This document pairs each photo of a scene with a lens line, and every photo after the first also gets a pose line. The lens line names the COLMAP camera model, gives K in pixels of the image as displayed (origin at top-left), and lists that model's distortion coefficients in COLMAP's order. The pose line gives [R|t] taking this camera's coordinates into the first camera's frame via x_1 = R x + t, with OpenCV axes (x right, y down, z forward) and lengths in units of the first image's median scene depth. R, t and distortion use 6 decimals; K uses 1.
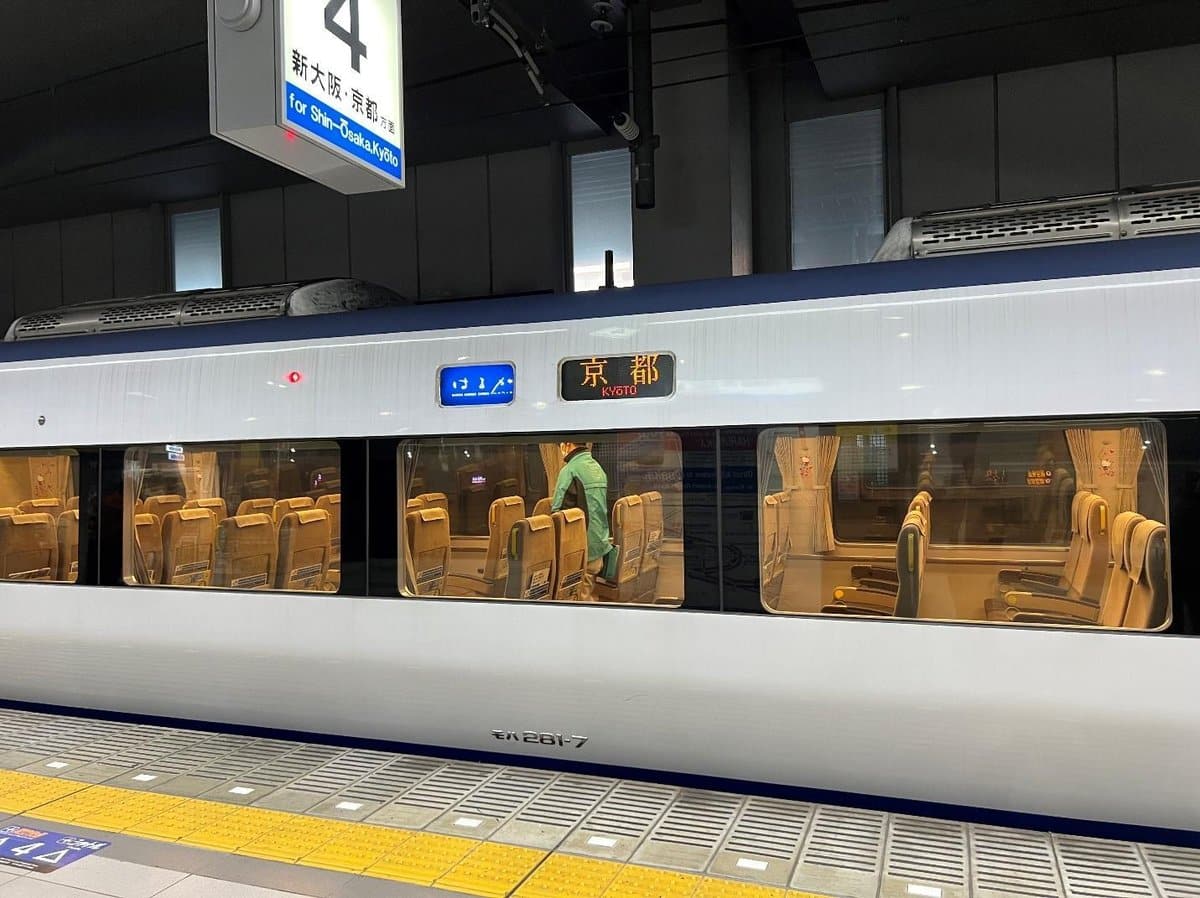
lens RADIAL K [[920.0, 0, 600.0], [0, 920.0, 449.0], [0, 0, 1]] dist [0.066241, -0.119108]
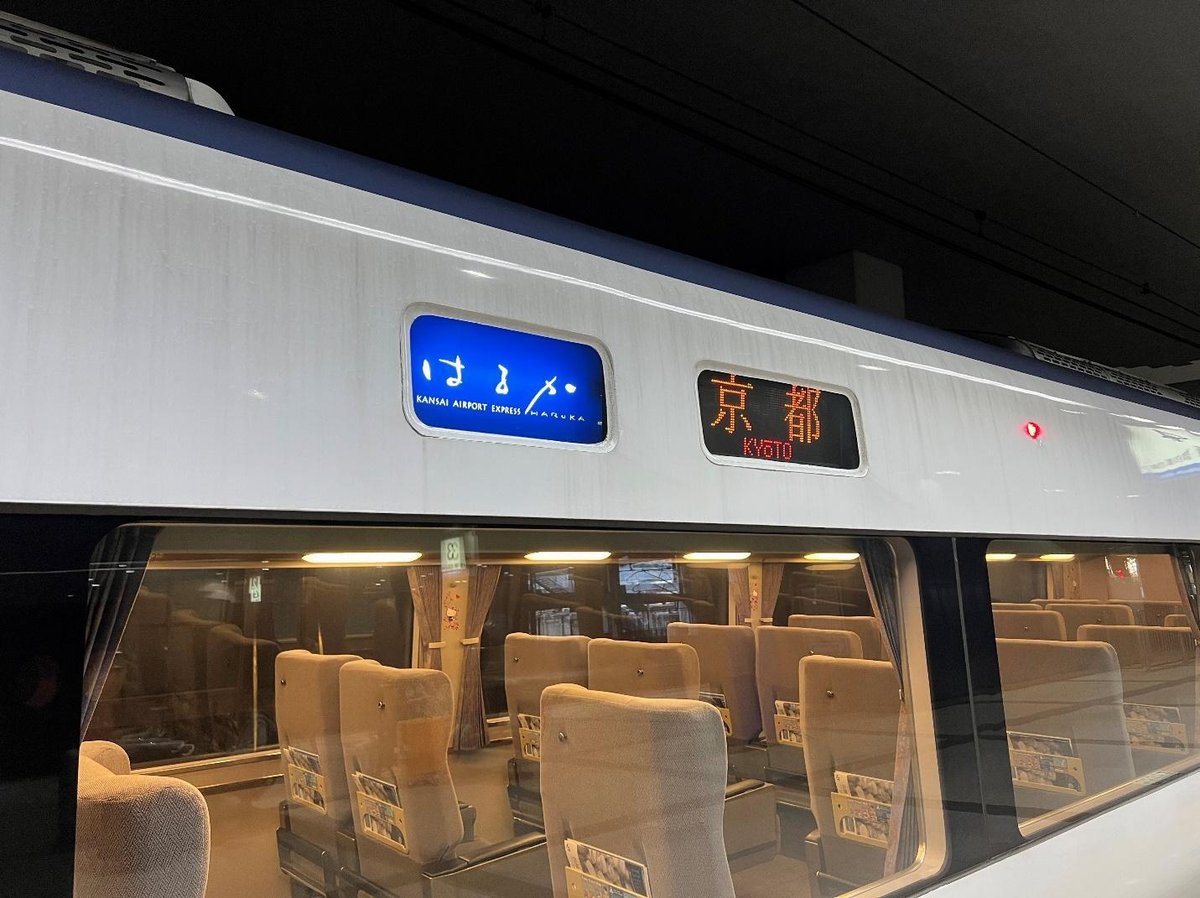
lens RADIAL K [[920.0, 0, 600.0], [0, 920.0, 449.0], [0, 0, 1]] dist [0.066241, -0.119108]
pose [[0.466040, 0.132086, 0.874848, -0.449097], [0.000633, 0.988743, -0.149619, 0.010672], [-0.884763, 0.070282, 0.460711, 0.844164]]
